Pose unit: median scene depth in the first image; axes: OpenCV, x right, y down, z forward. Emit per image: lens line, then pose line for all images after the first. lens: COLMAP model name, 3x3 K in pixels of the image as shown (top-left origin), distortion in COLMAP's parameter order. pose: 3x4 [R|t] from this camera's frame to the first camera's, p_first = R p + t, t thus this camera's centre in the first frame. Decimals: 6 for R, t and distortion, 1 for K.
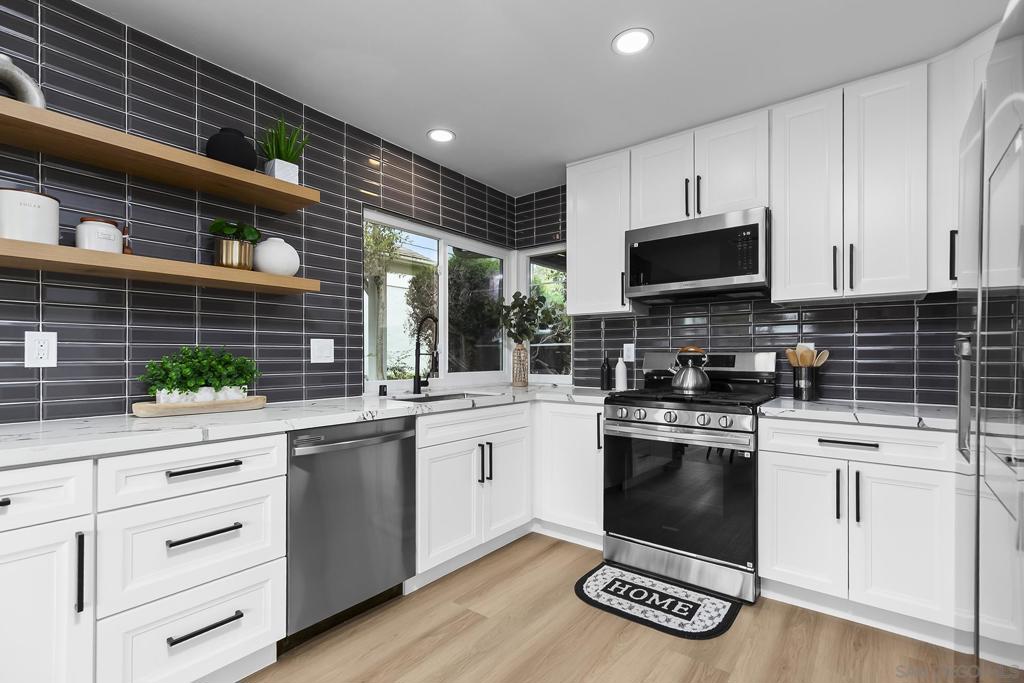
lens RADIAL K [[468.7, 0, 506.0], [0, 468.7, 353.9], [0, 0, 1]] dist [0.006978, 0.000234]
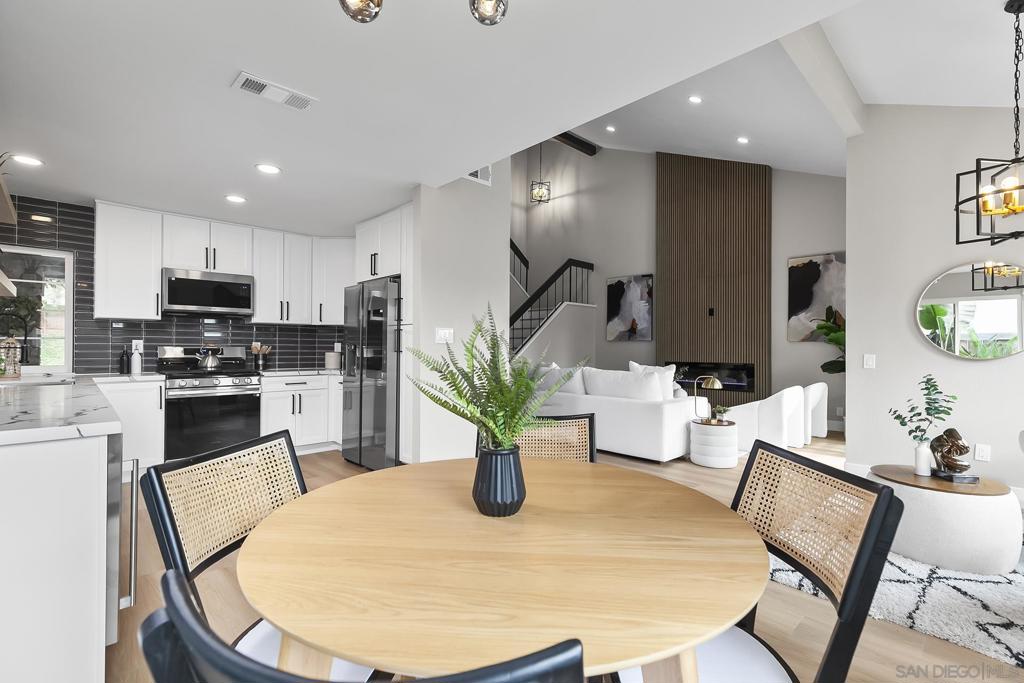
lens RADIAL K [[468.7, 0, 515.4], [0, 468.7, 340.8], [0, 0, 1]] dist [0.006978, 0.000234]
pose [[0.133069, 0.015323, 0.990988, -1.407743], [-0.006519, 0.999872, -0.014585, -0.009307], [-0.991085, -0.004520, 0.133152, -0.437791]]
